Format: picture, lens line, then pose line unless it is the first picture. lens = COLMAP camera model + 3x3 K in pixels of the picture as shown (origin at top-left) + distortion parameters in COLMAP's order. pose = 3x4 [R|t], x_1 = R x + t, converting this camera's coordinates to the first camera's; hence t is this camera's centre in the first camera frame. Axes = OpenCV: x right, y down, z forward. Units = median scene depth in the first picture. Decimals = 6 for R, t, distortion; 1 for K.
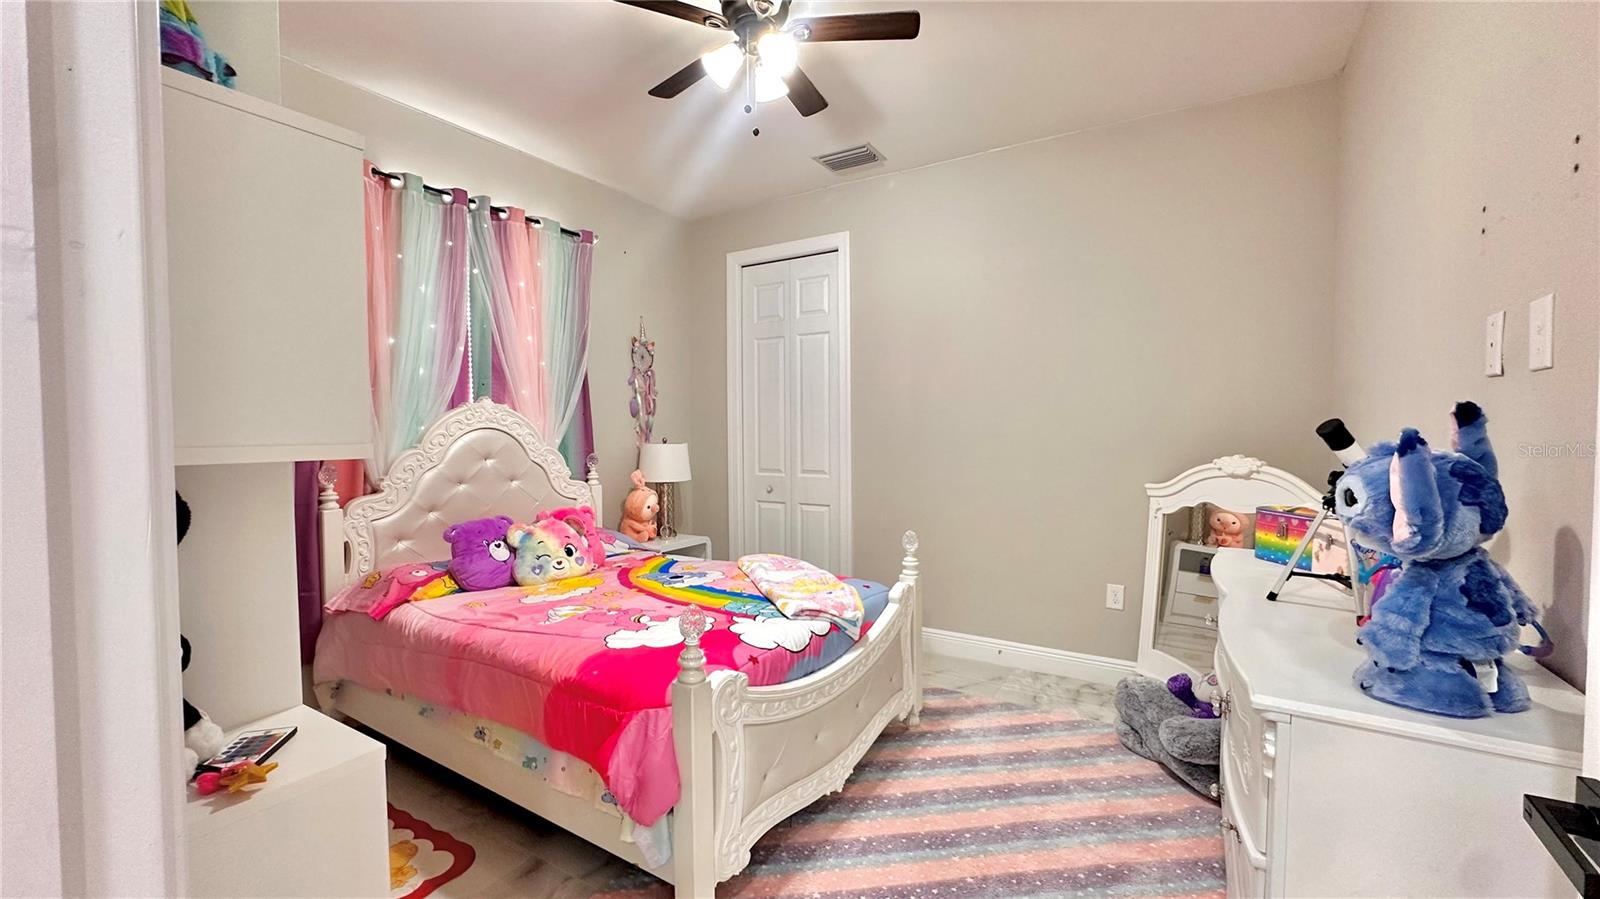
lens RADIAL K [[645.1, 0, 801.6], [0, 645.1, 450.6], [0, 0, 1]] dist [-0.005962, 0.000376]
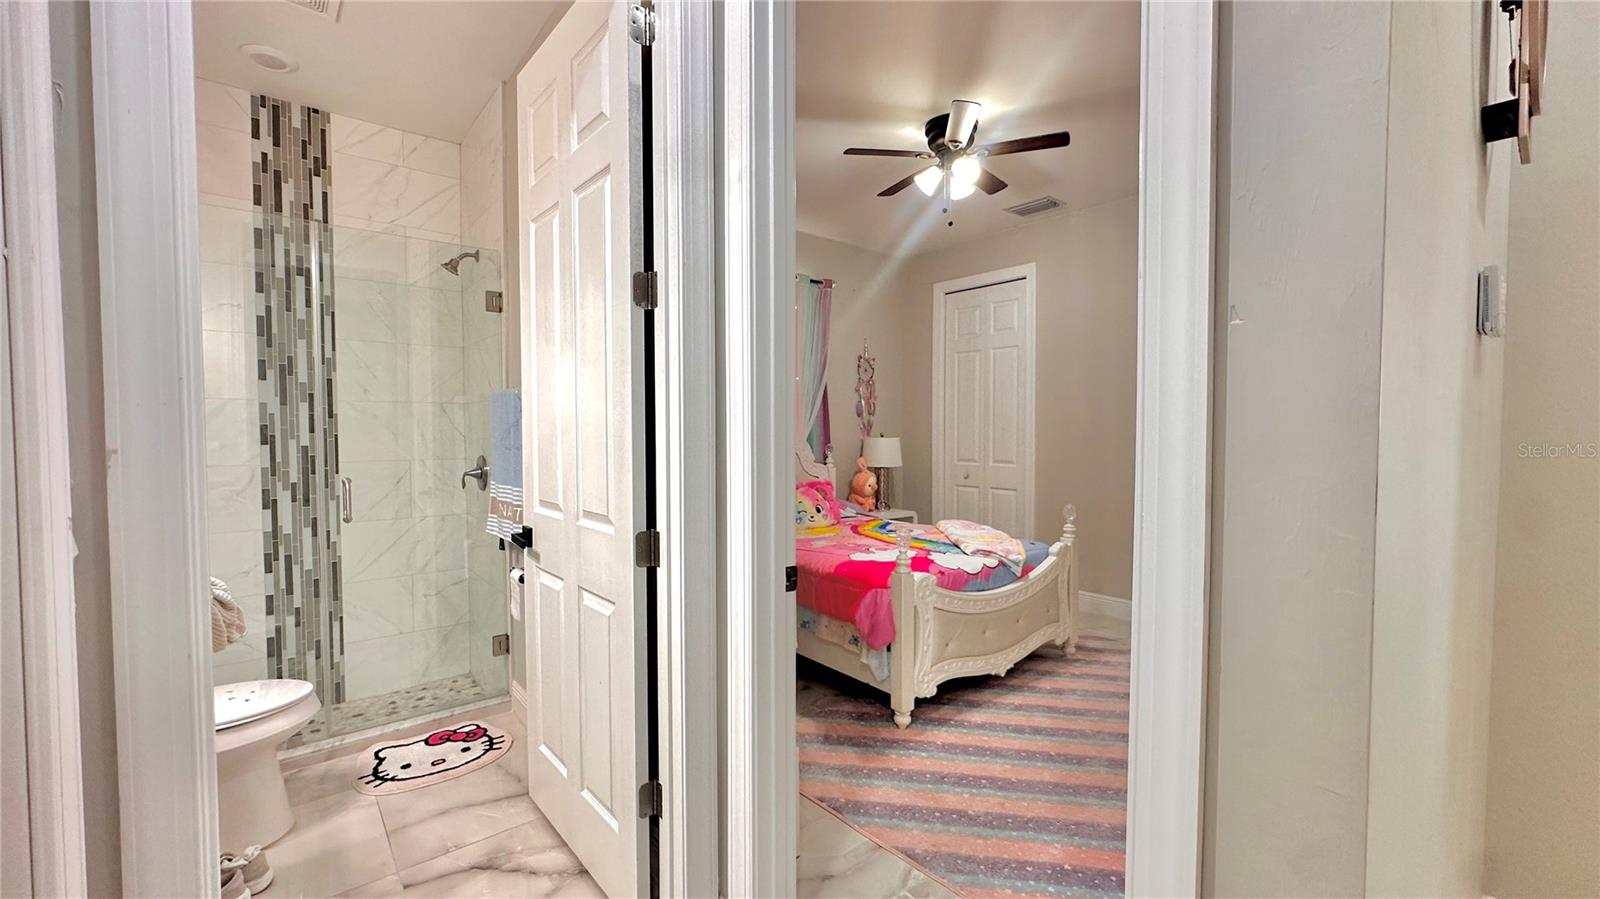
lens RADIAL K [[645.1, 0, 801.6], [0, 645.1, 450.6], [0, 0, 1]] dist [-0.005962, 0.000376]
pose [[0.948398, 0.014554, -0.316749, 0.065935], [-0.013576, 0.999894, 0.005295, 0.016532], [0.316793, -0.000722, 0.948495, -0.413768]]
